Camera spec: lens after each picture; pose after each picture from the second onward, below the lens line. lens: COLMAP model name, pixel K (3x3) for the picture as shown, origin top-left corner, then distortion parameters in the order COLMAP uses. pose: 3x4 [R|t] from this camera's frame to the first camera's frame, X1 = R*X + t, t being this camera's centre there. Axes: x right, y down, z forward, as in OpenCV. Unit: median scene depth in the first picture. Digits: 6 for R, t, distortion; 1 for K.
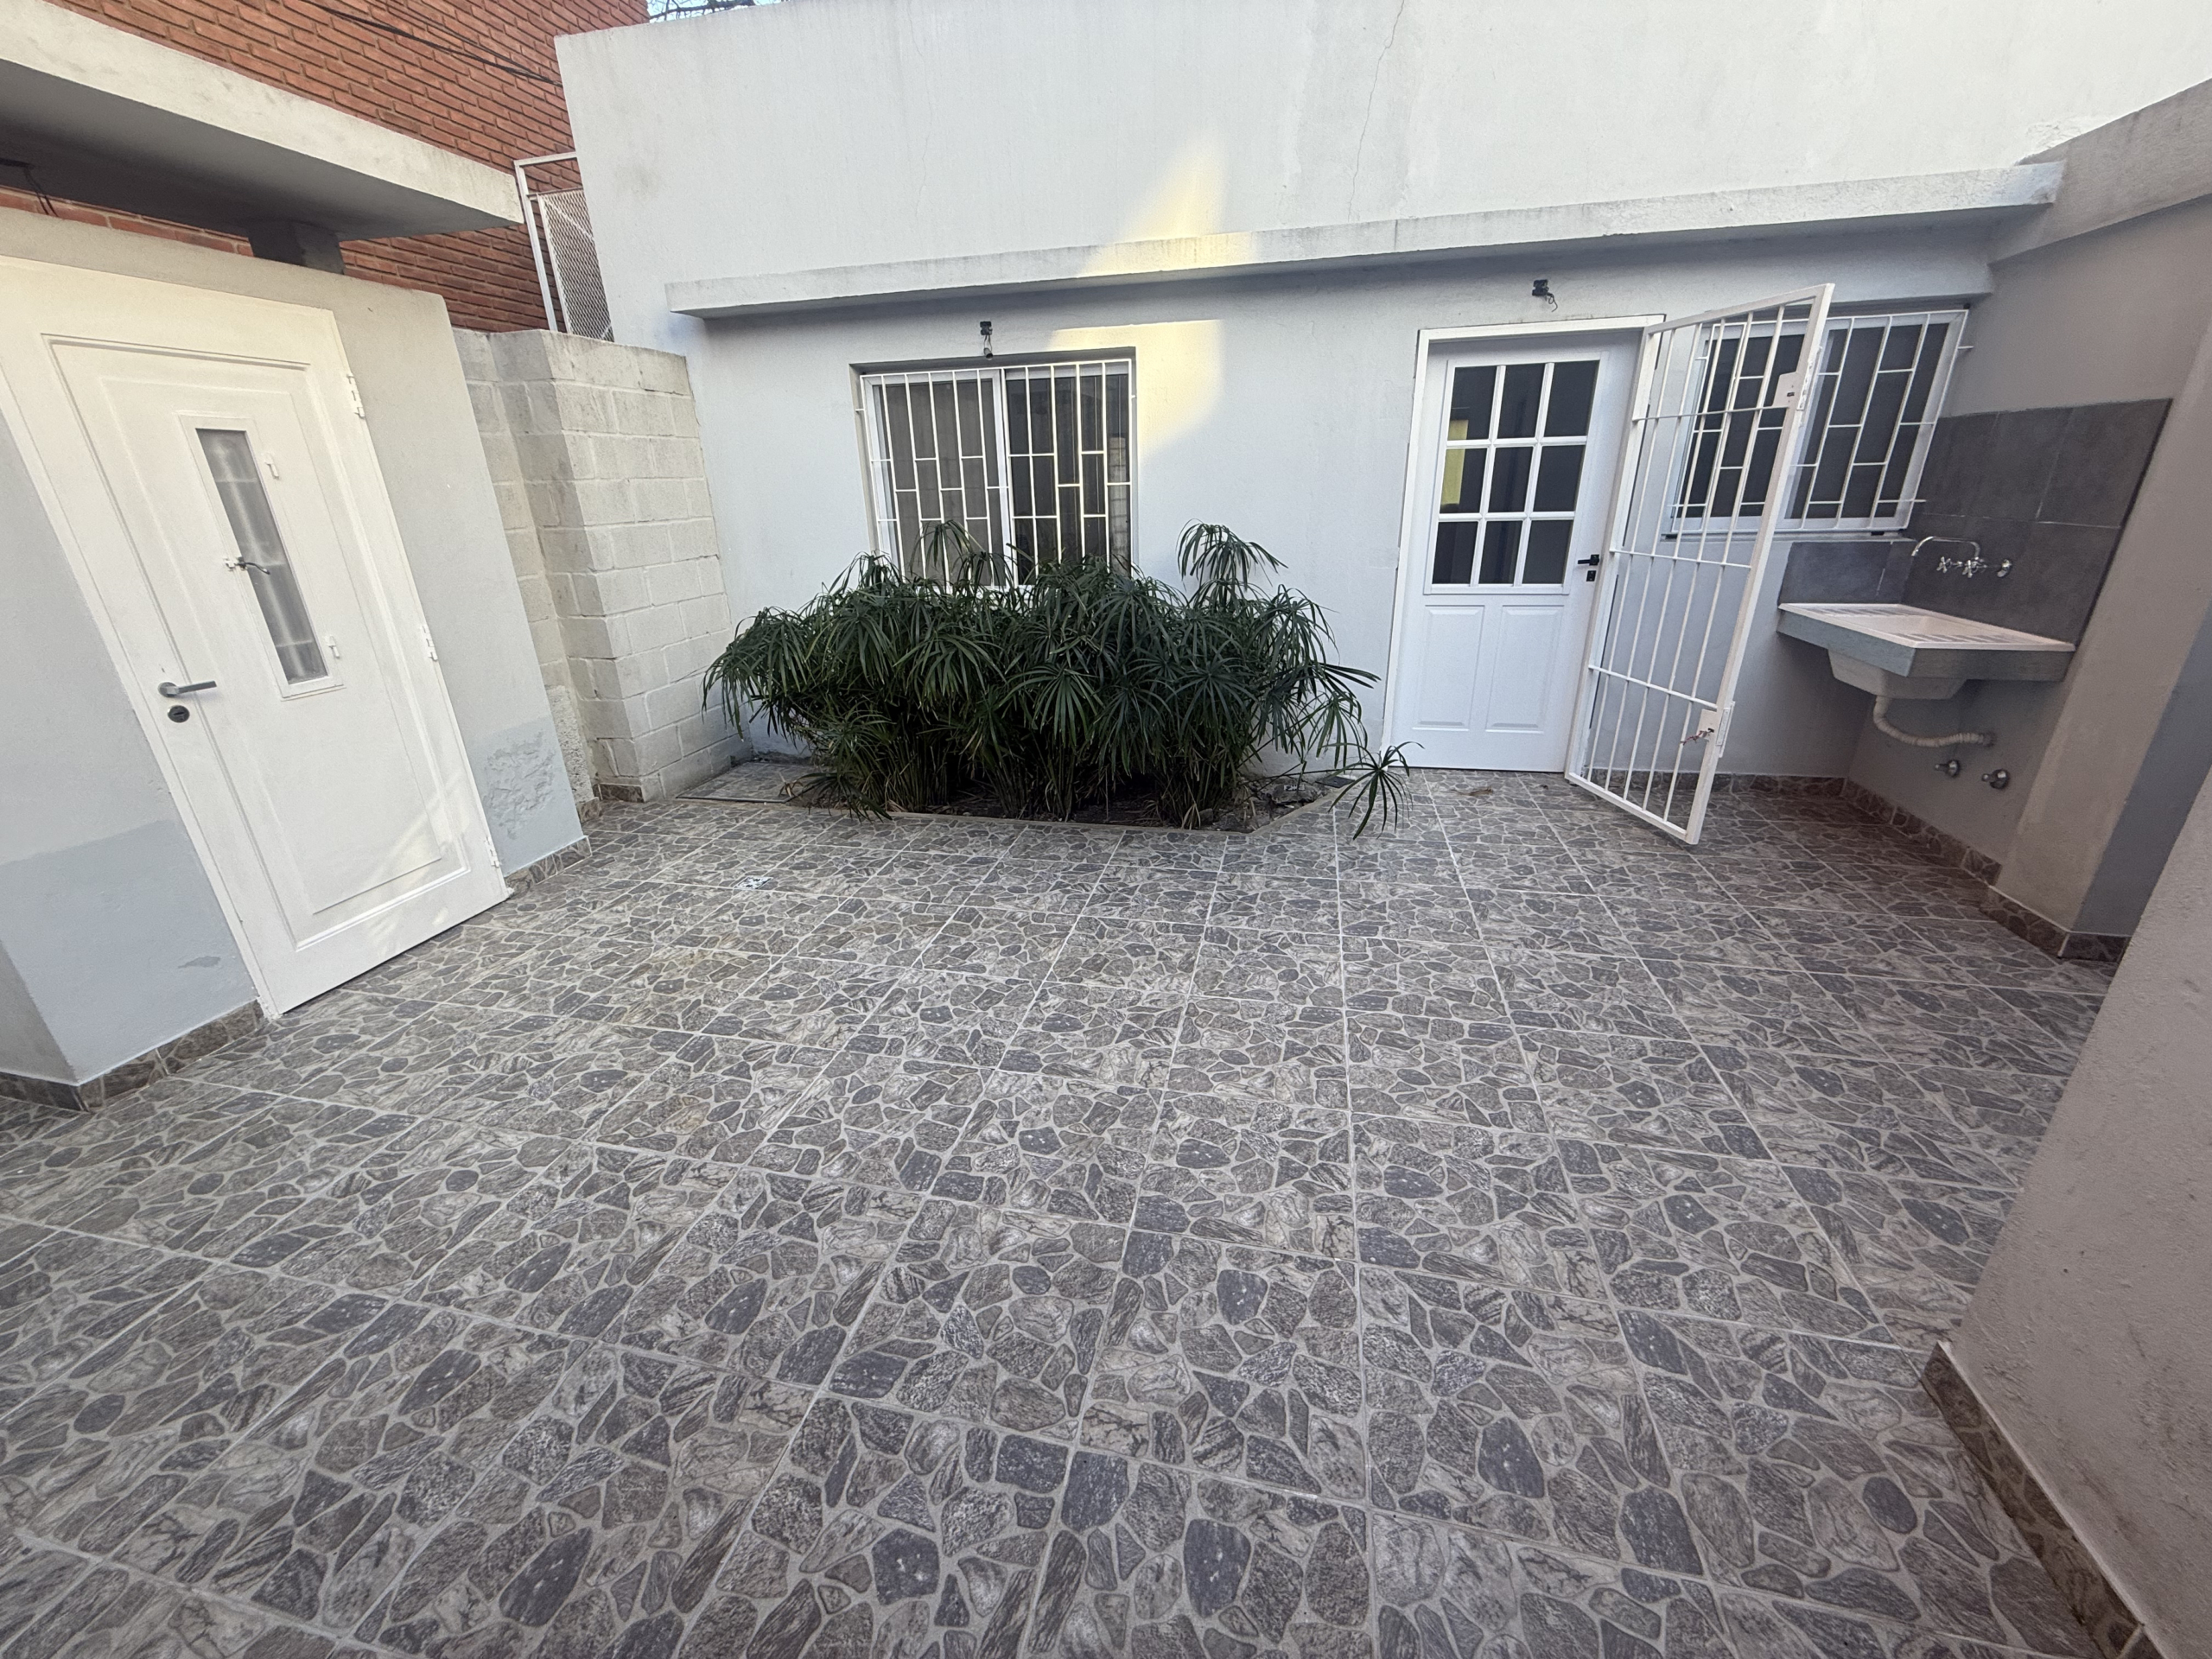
lens RADIAL K [[878.0, 0, 1102.1], [0, 878.0, 827.1], [0, 0, 1]] dist [-0.000473, 0.000642]
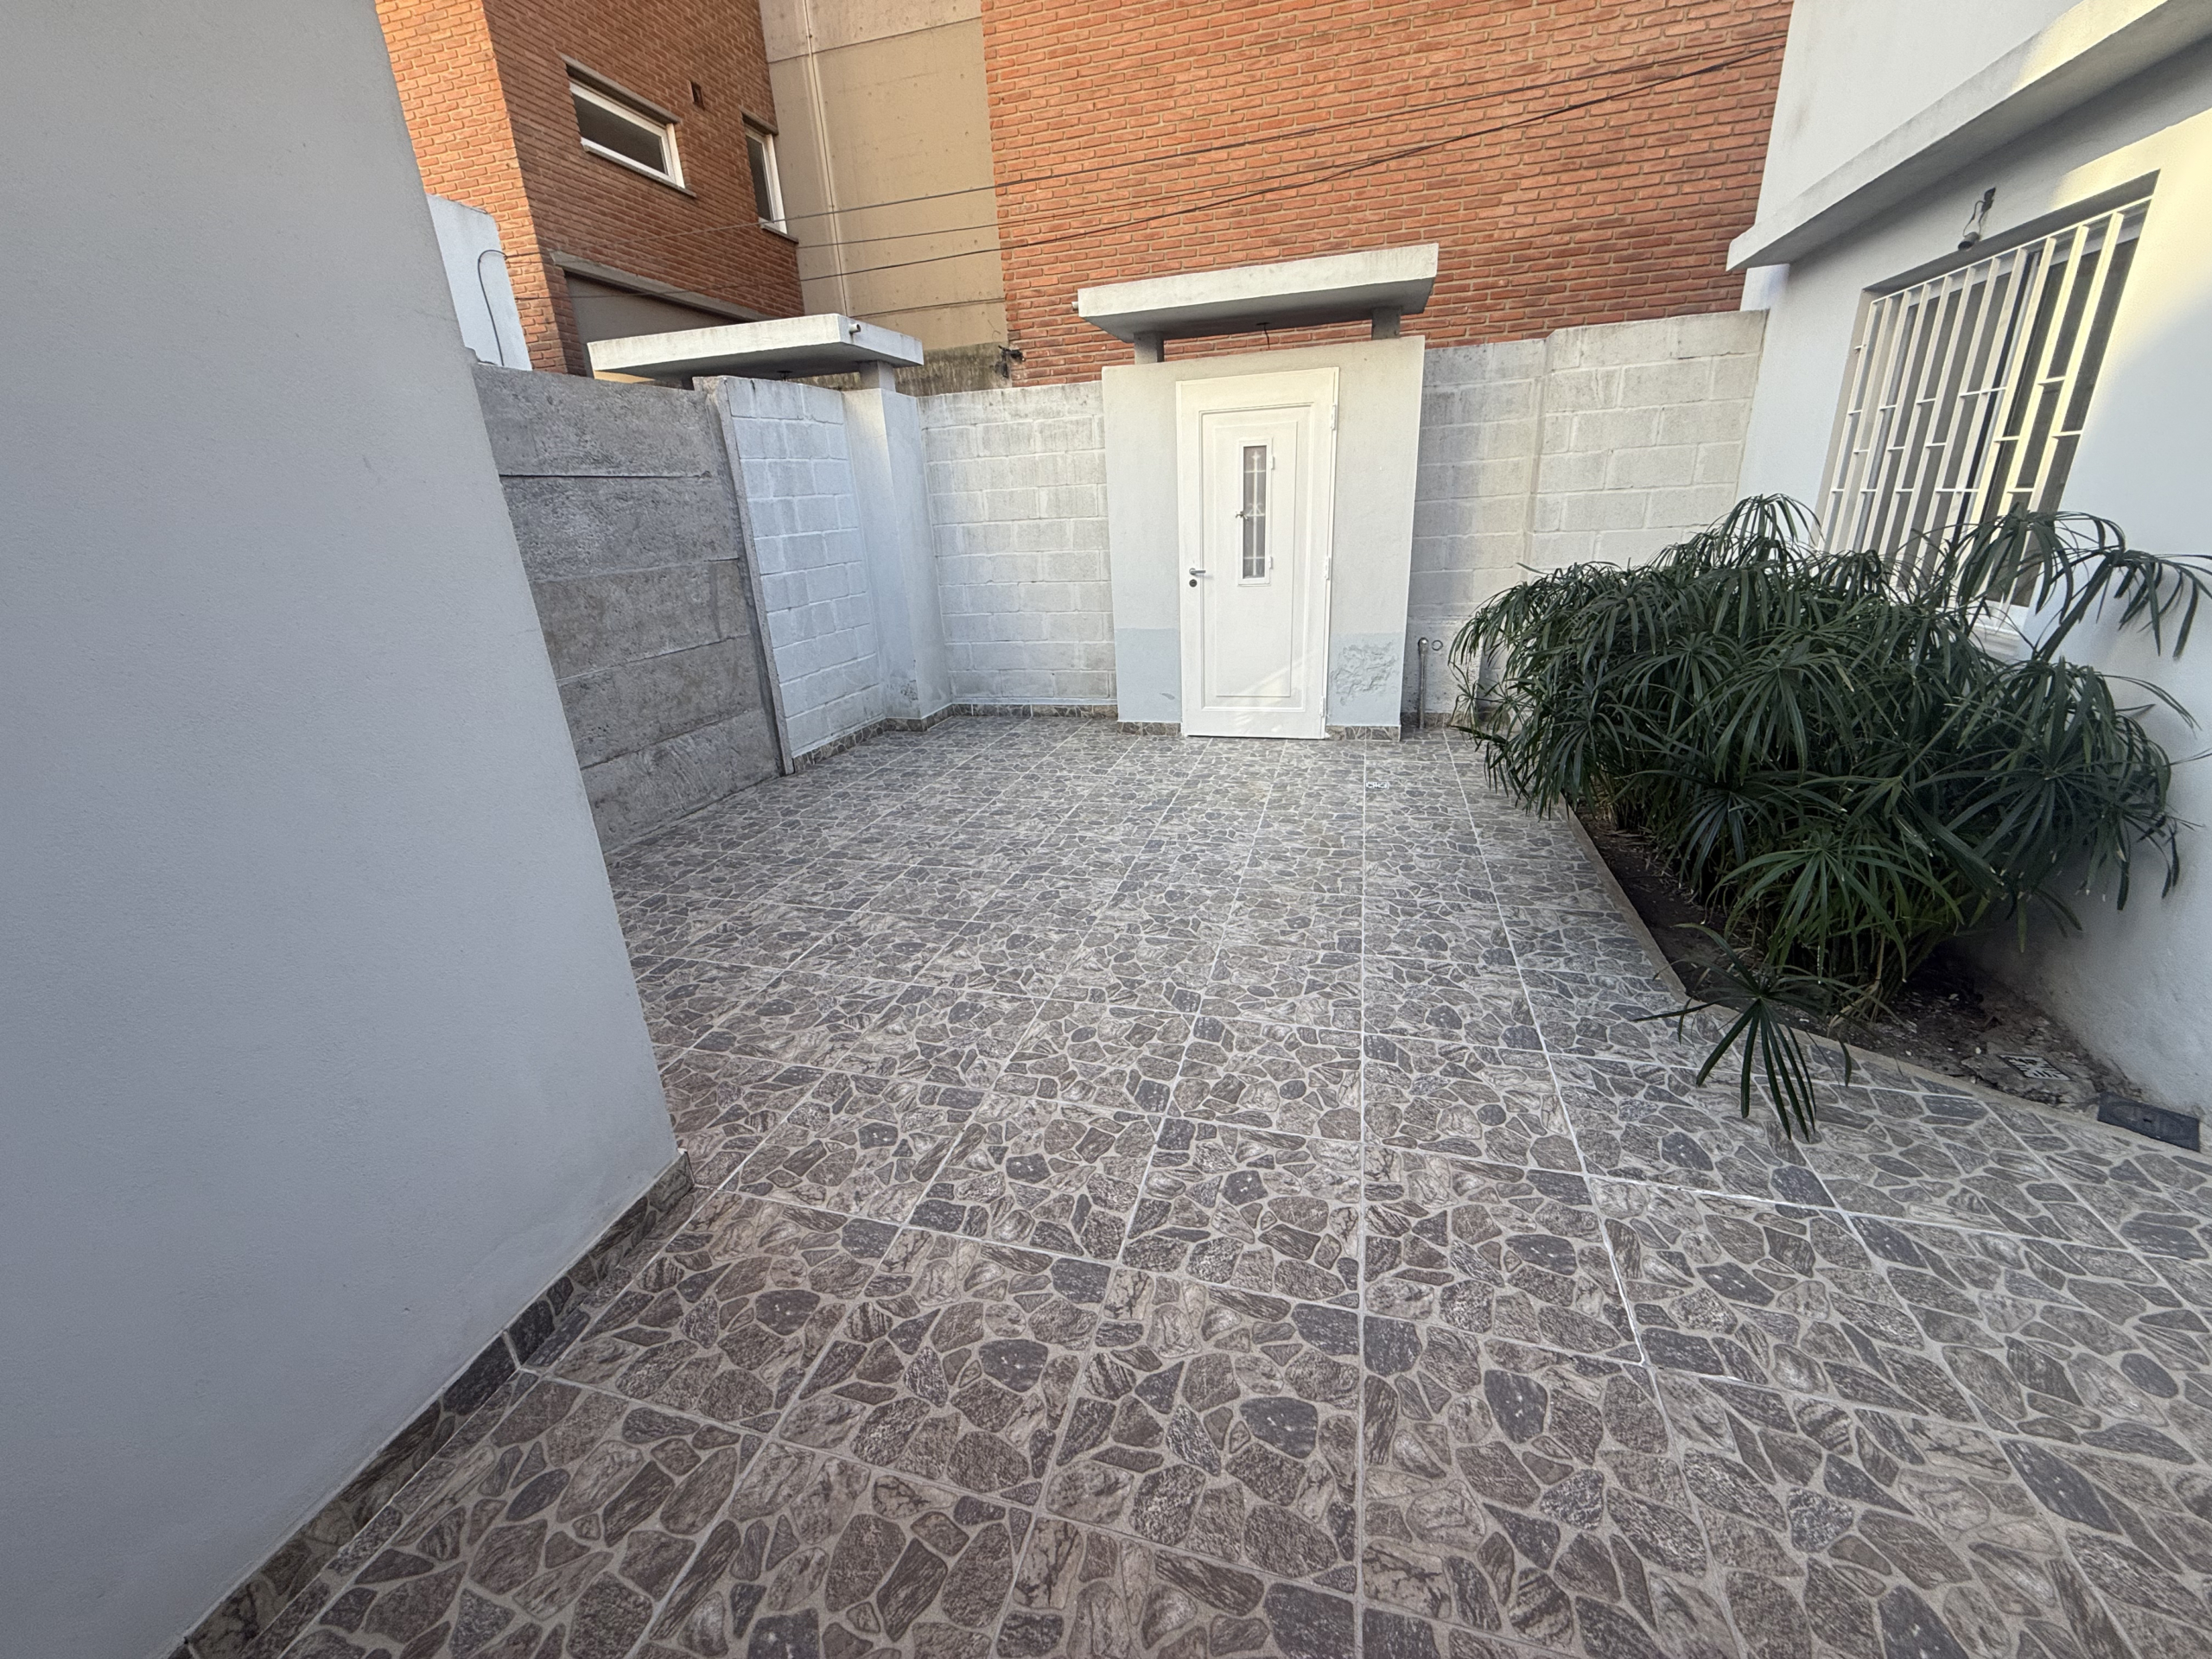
lens RADIAL K [[879.1, 0, 1102.1], [0, 879.1, 825.8], [0, 0, 1]] dist [0.000243, 0.000184]
pose [[-0.047351, 0.370015, -0.927818, 1.075679], [-0.316488, 0.875446, 0.365281, -0.293624], [0.947414, 0.310939, 0.075652, 0.728329]]
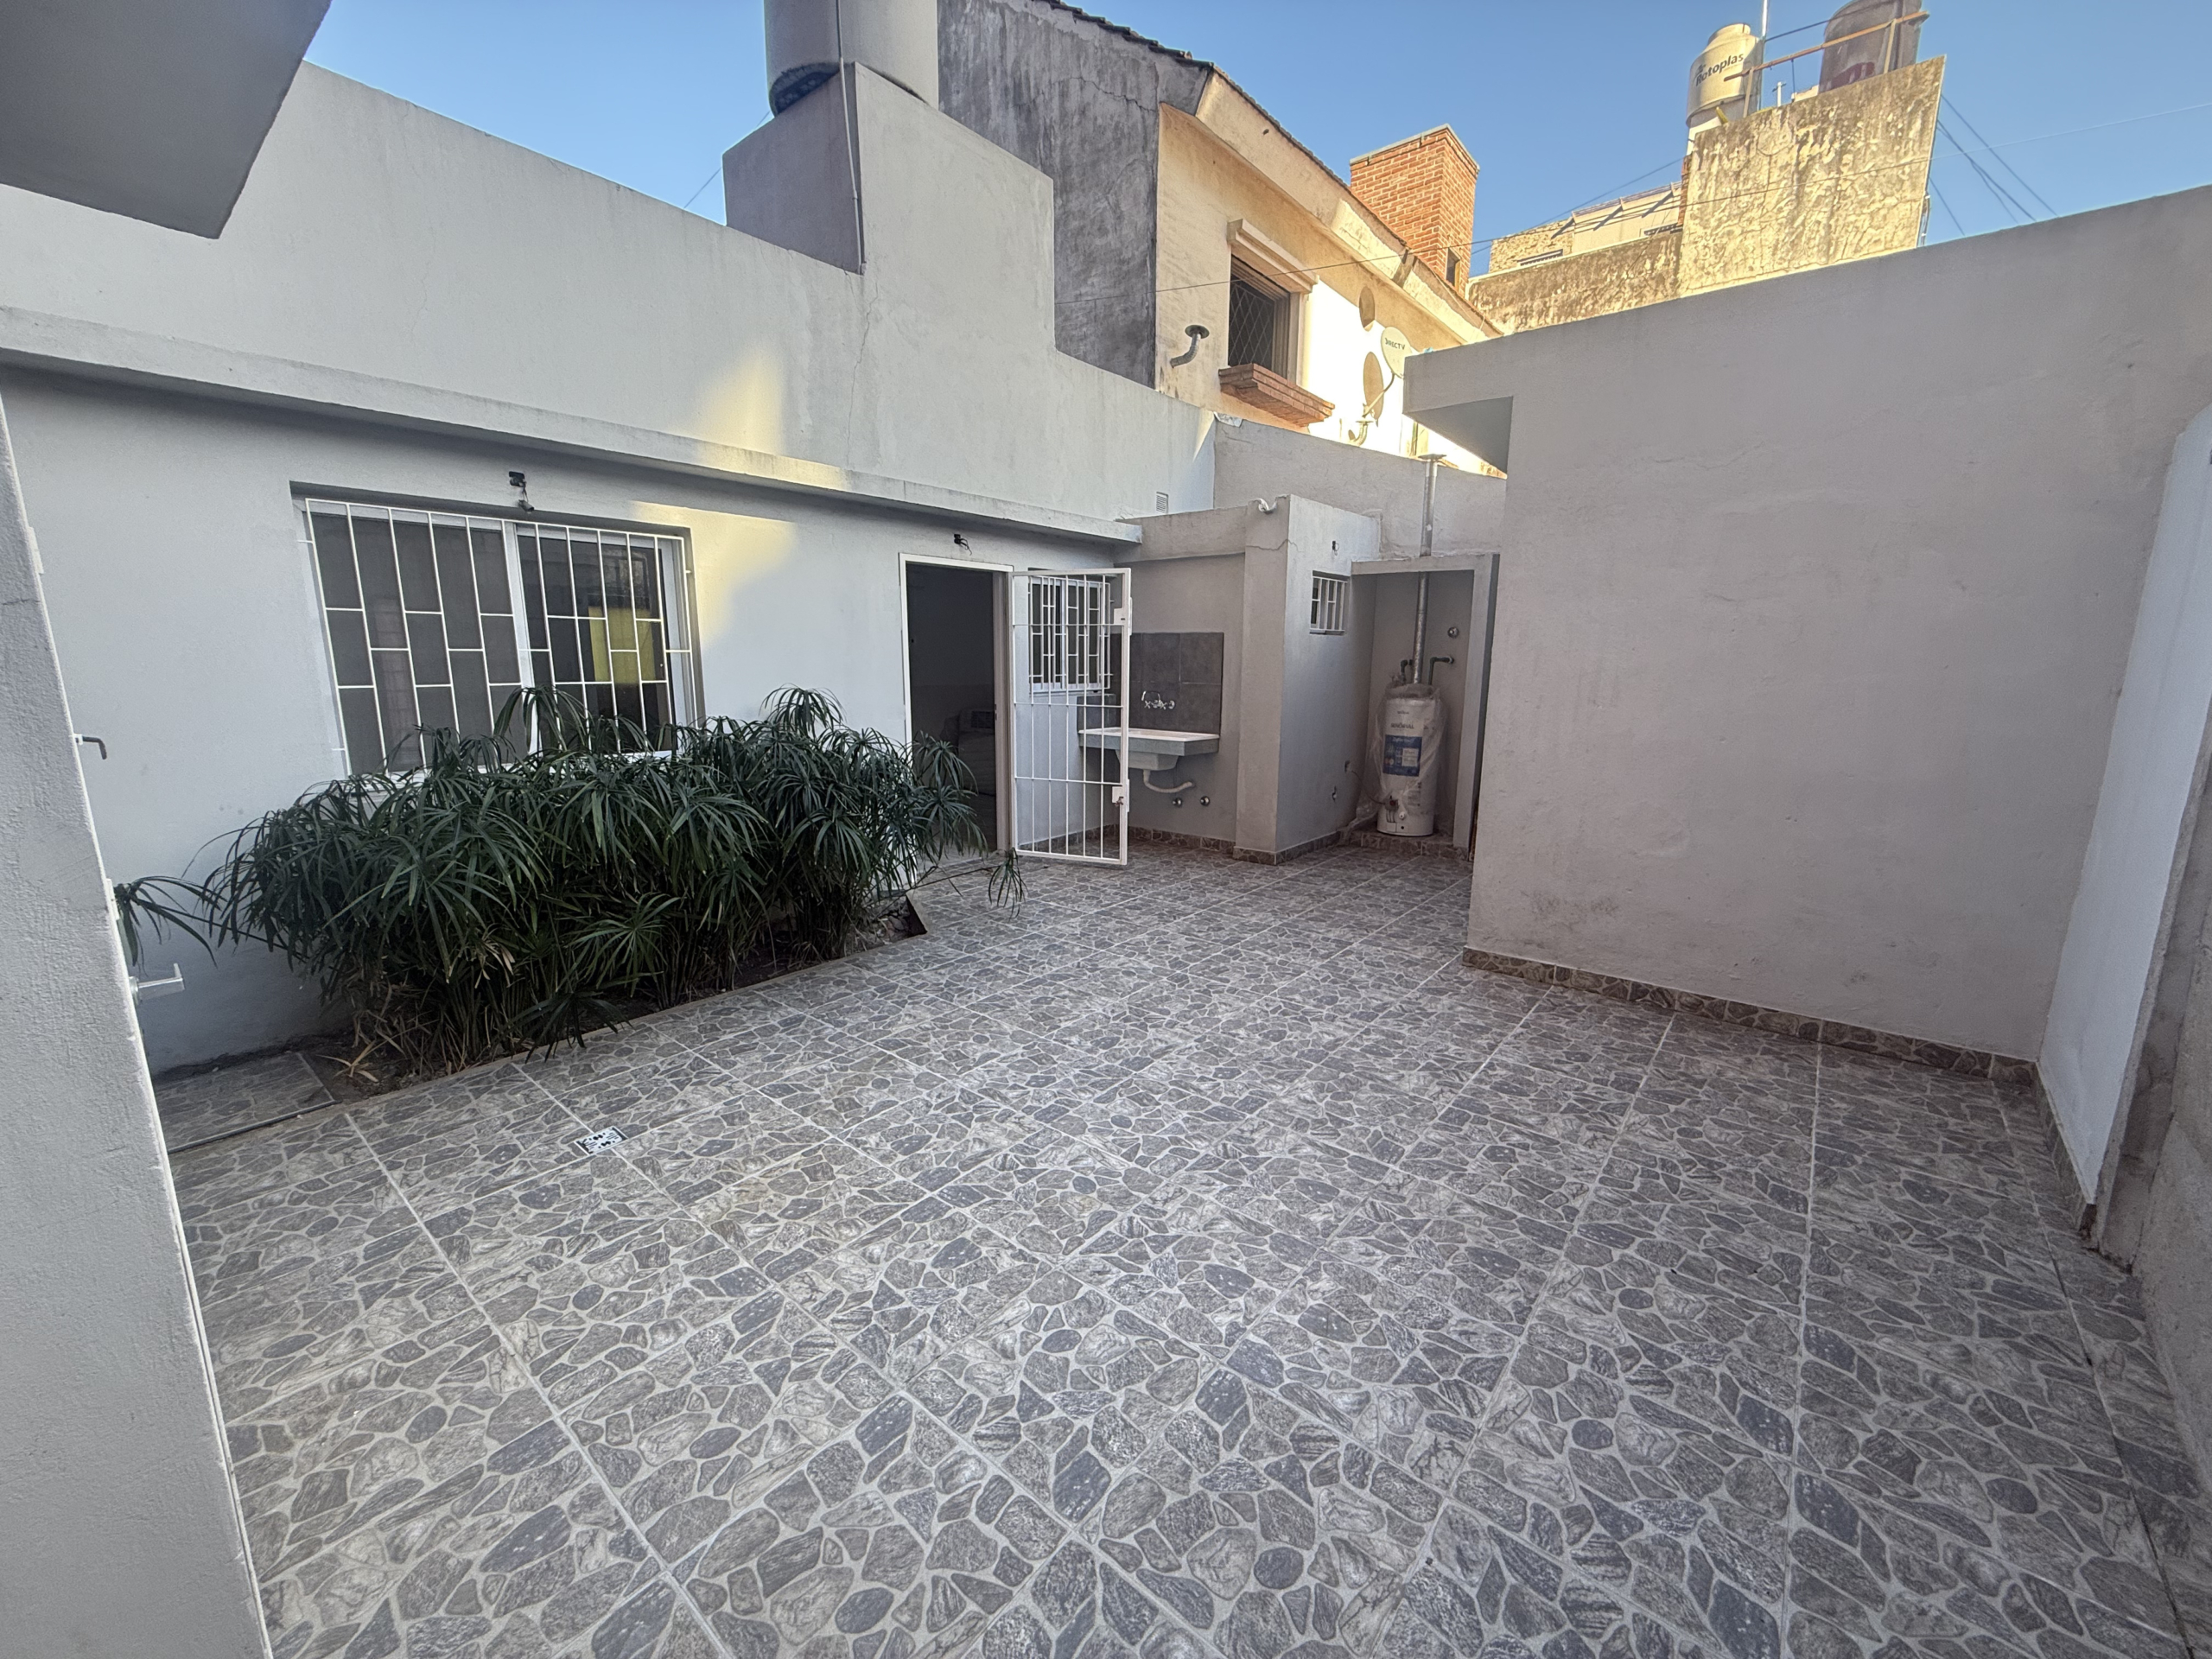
lens RADIAL K [[879.5, 0, 1101.8], [0, 879.5, 826.7], [0, 0, 1]] dist [-0.000153, 0.000332]
pose [[0.448986, -0.140348, 0.882448, -1.098488], [0.311595, 0.950186, -0.007417, -0.068661], [-0.837448, 0.278296, 0.470352, 0.289014]]
